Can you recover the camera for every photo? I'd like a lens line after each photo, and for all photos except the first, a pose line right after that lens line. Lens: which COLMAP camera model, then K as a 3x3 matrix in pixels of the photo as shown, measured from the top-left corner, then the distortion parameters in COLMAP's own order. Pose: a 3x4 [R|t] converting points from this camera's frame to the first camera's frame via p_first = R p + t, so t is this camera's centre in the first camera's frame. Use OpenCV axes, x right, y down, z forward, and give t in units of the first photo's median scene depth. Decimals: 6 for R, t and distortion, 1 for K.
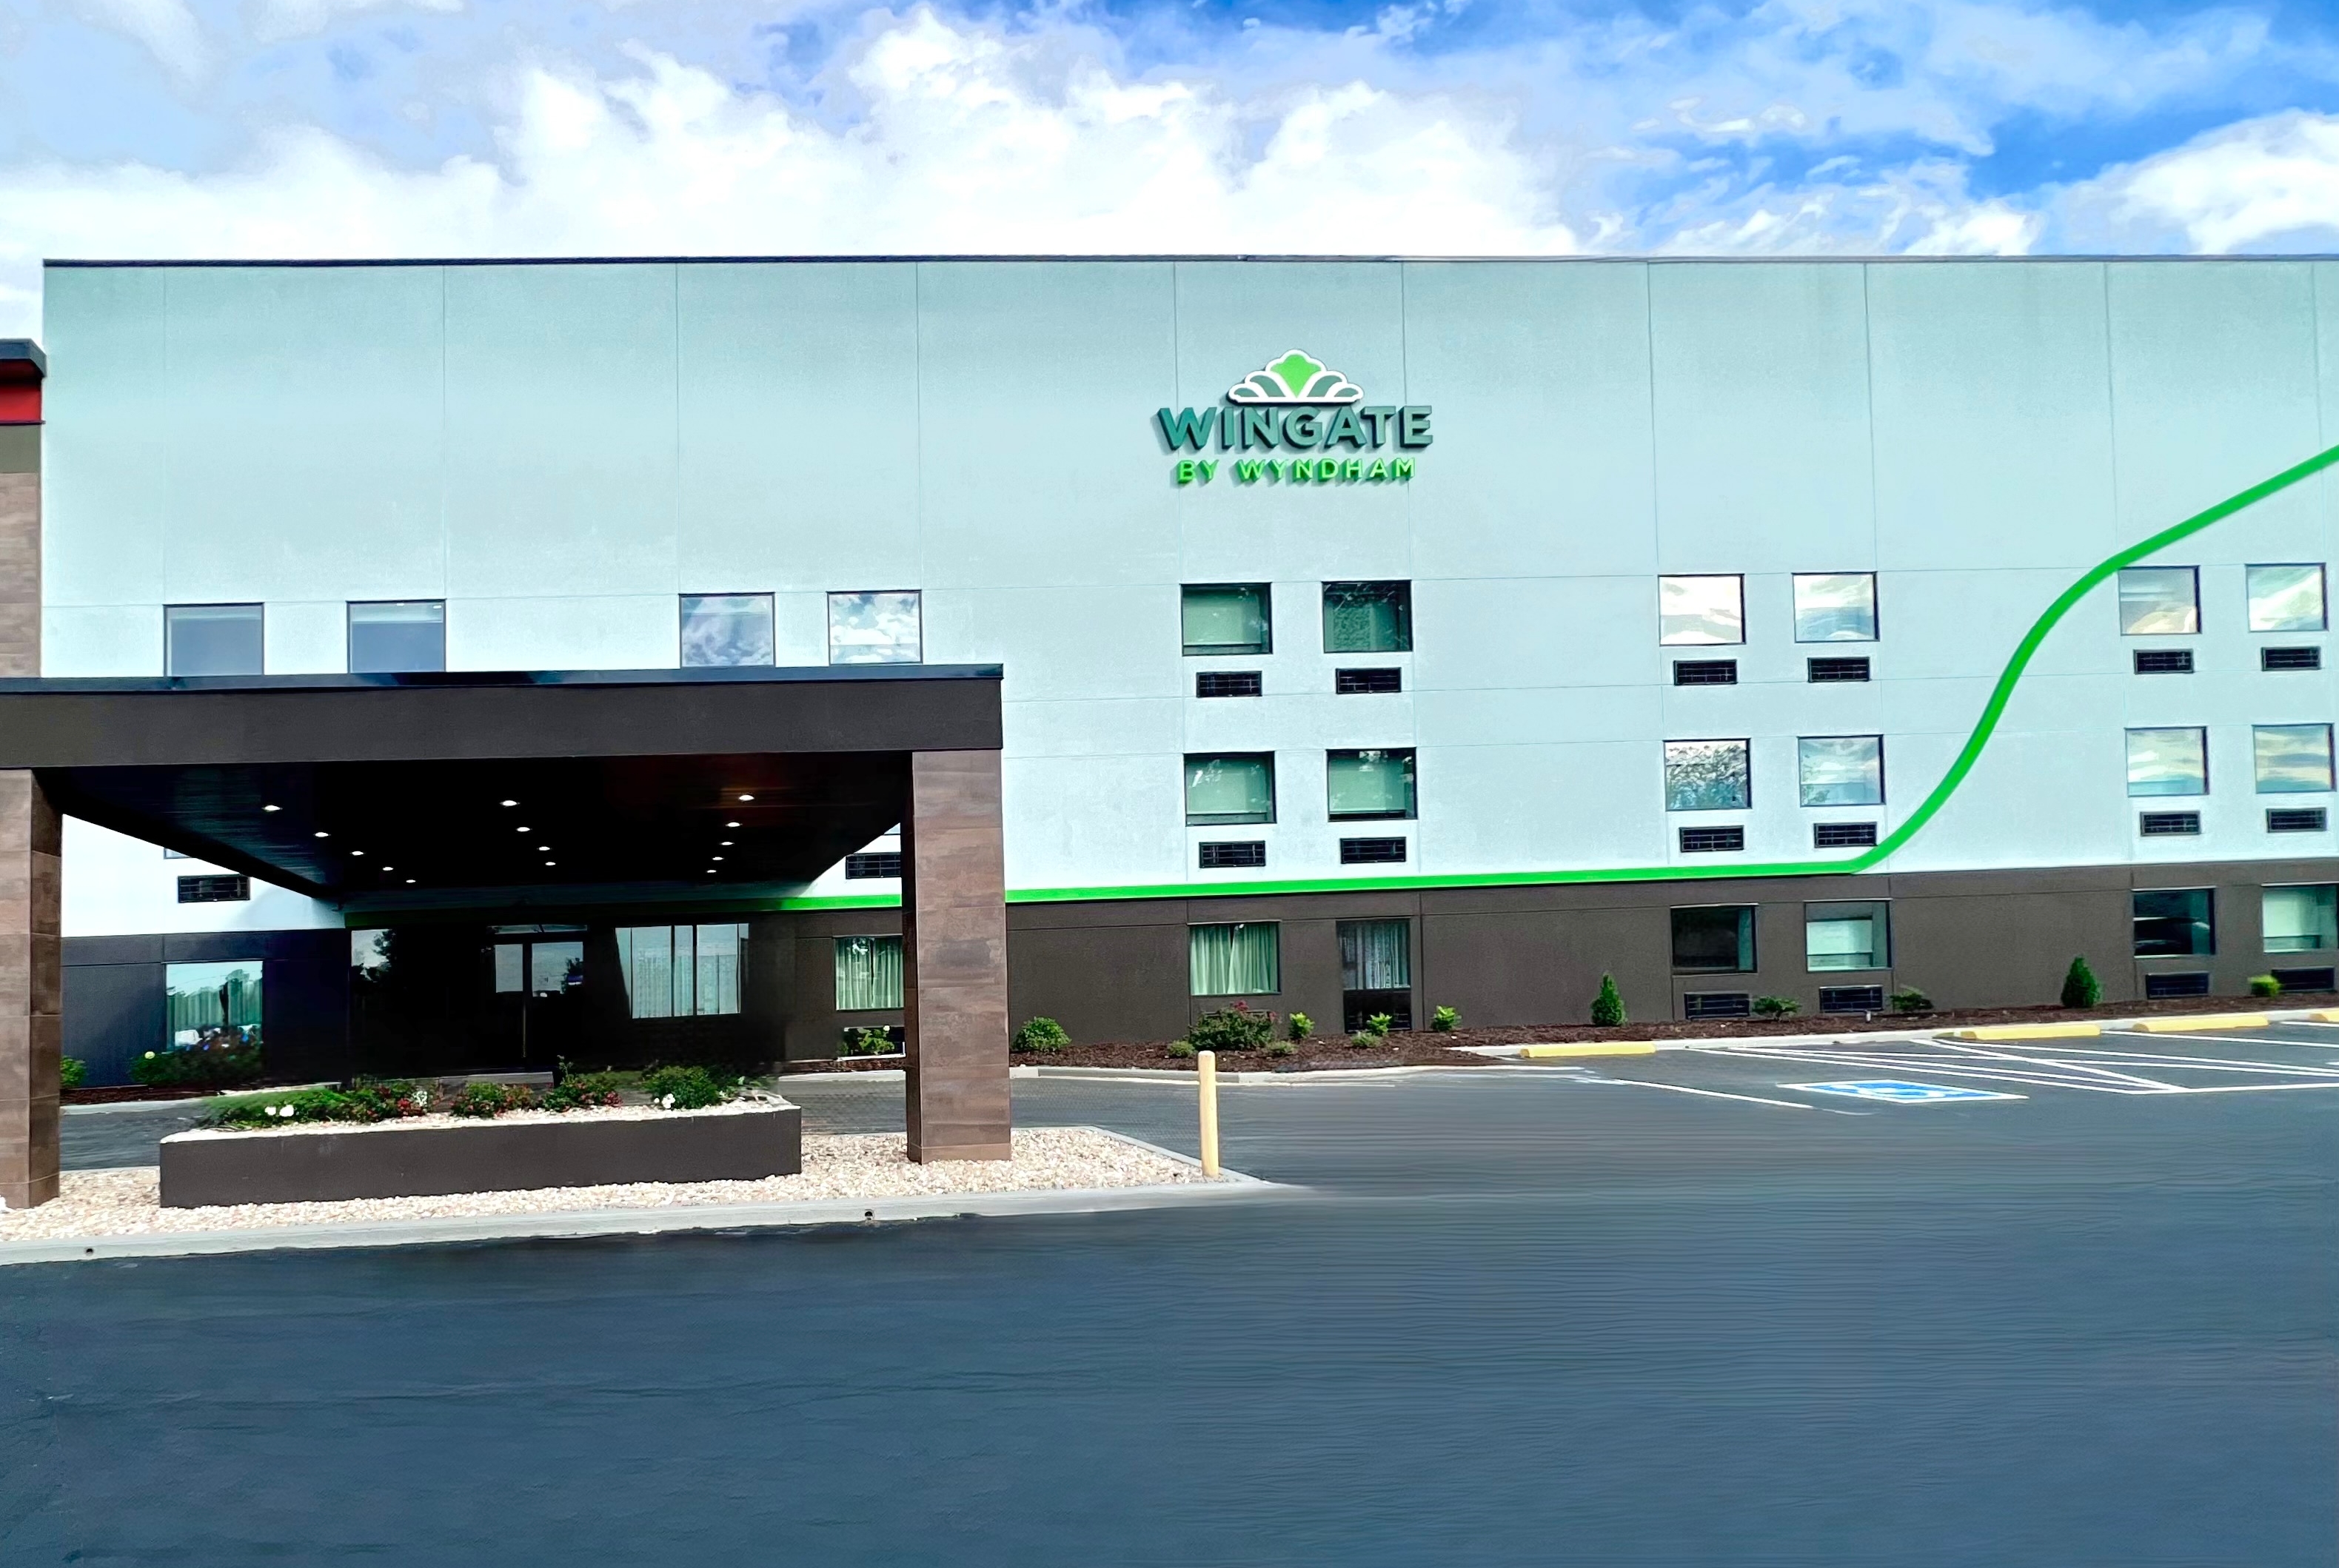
lens RADIAL K [[940.5, 0, 1169.5], [0, 940.5, 784.0], [0, 0, 1]] dist [0.001091, -0.000249]
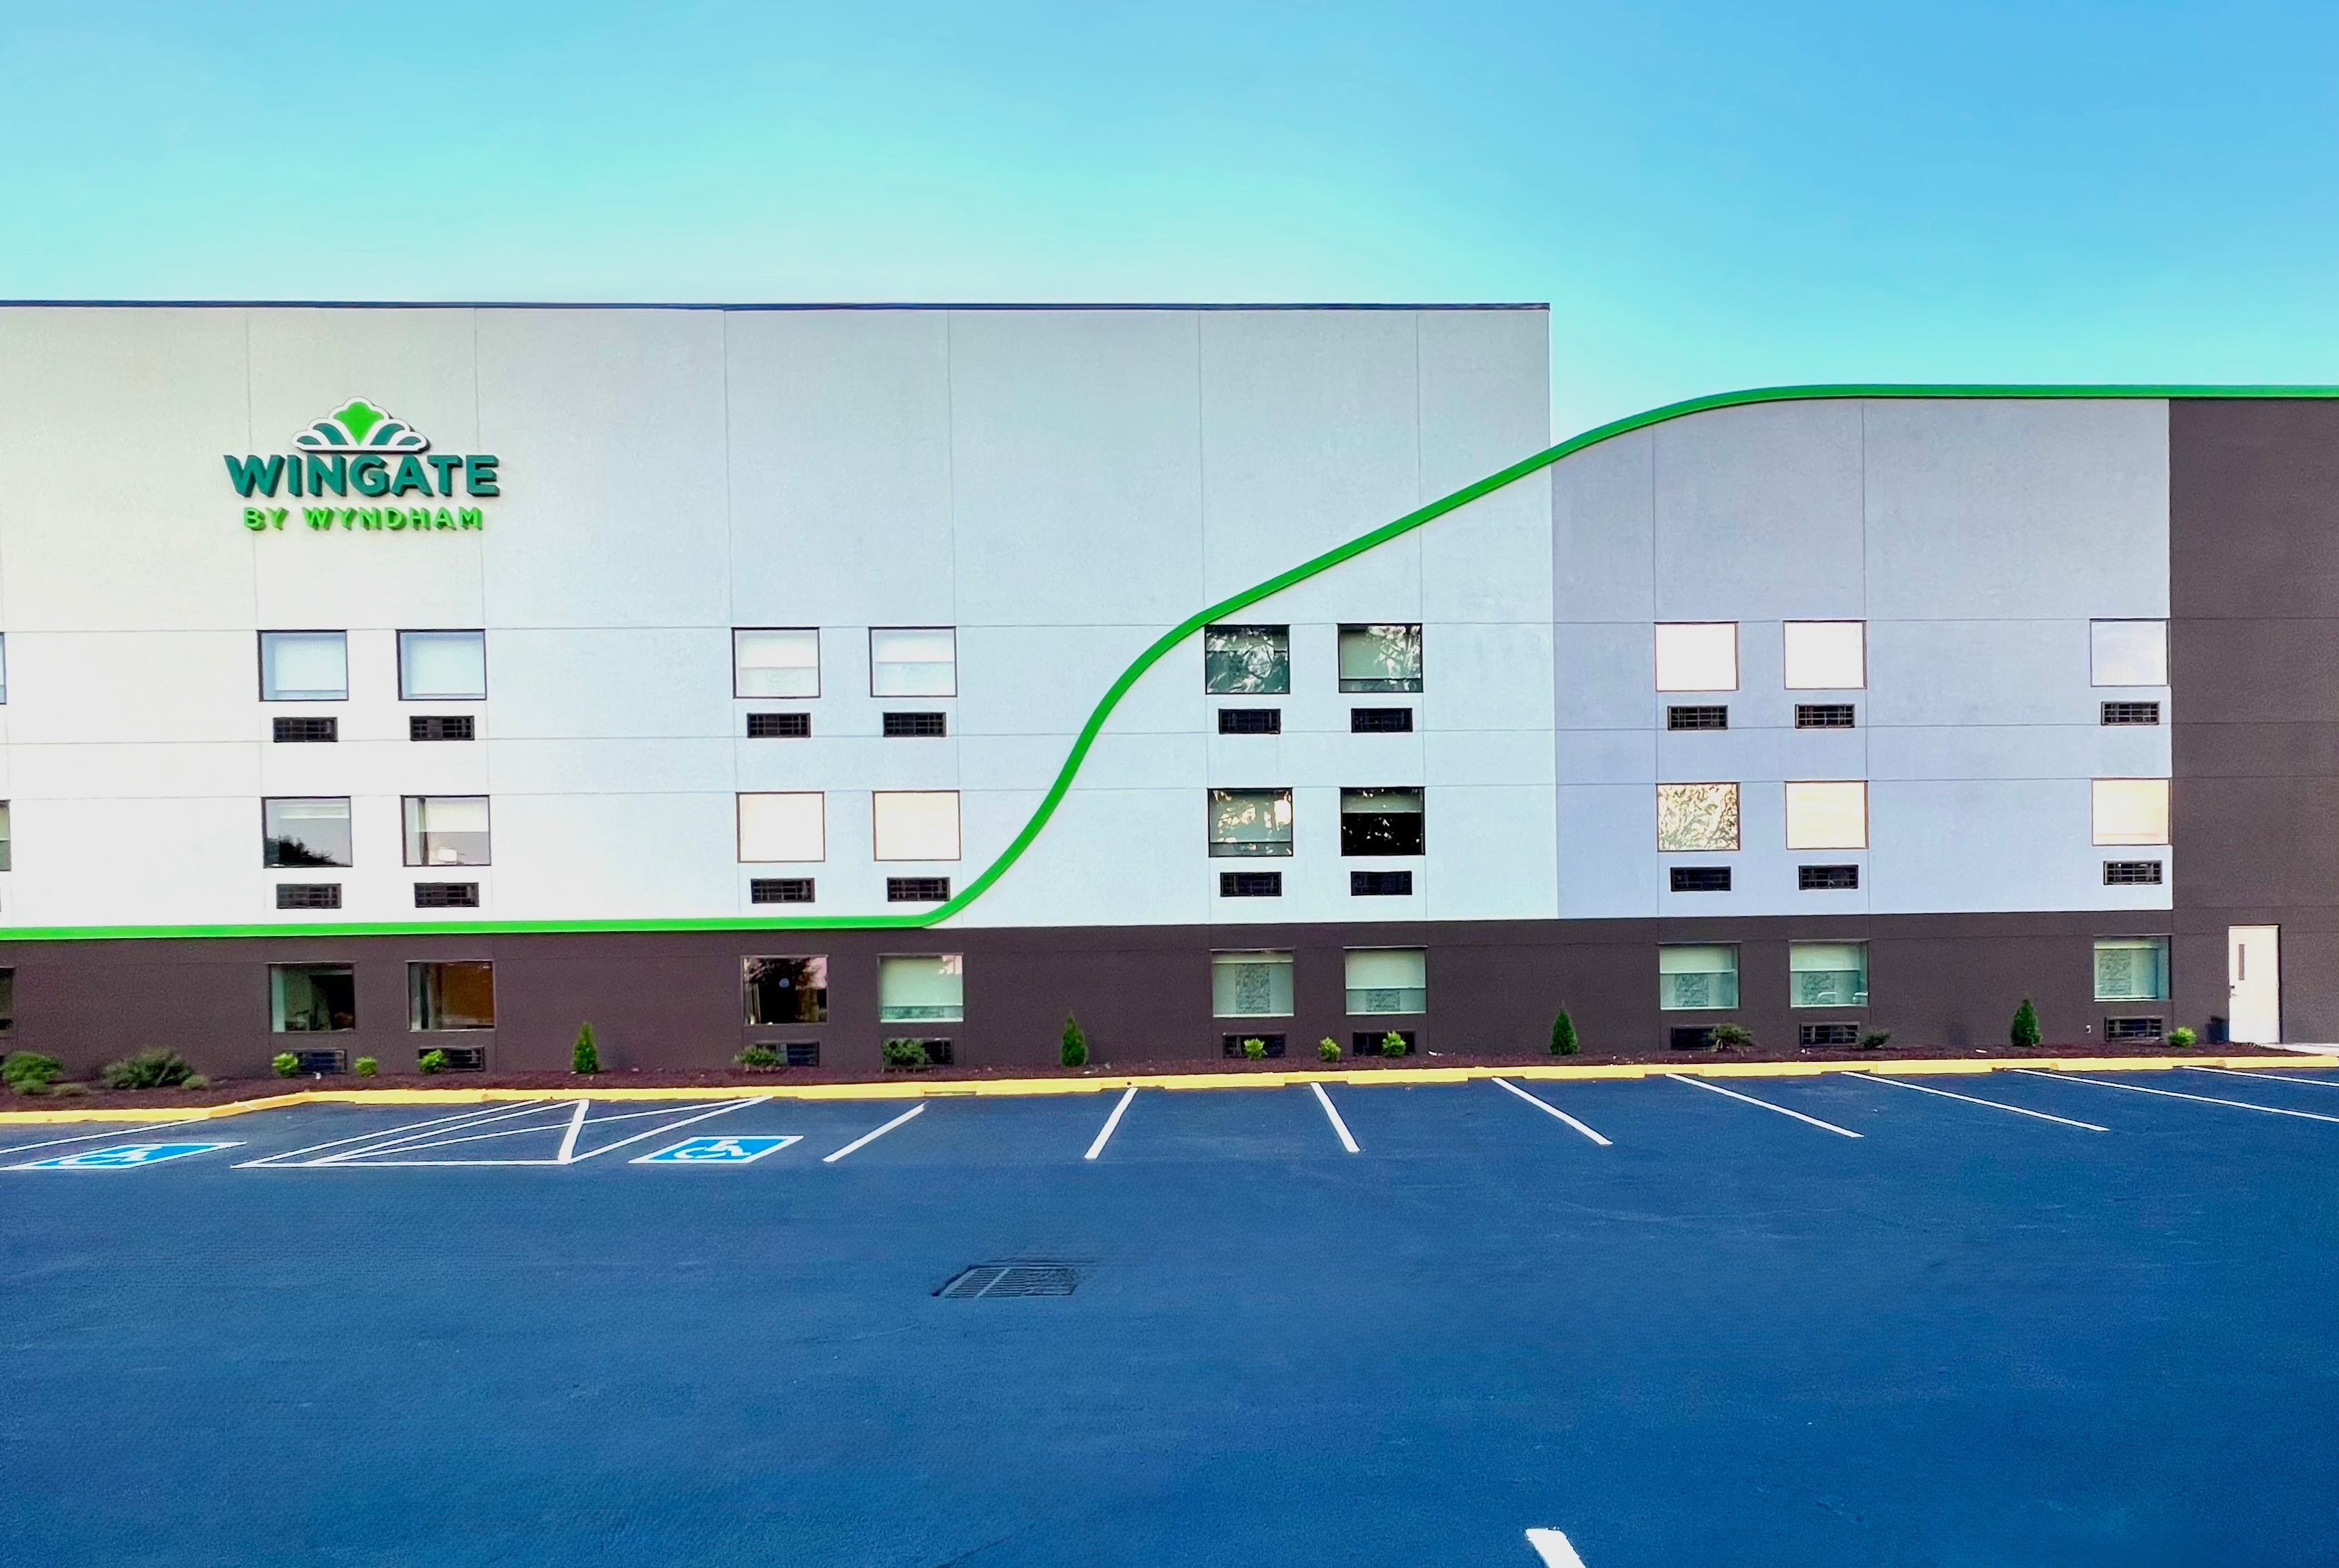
lens RADIAL K [[901.8, 0, 1170.1], [0, 901.8, 825.2], [0, 0, 1]] dist [-0.000758, -0.000159]
pose [[0.999717, 0.018986, -0.014362, 1.011165], [-0.018838, 0.999769, 0.010354, -0.029582], [0.014555, -0.010080, 0.999843, 0.041771]]
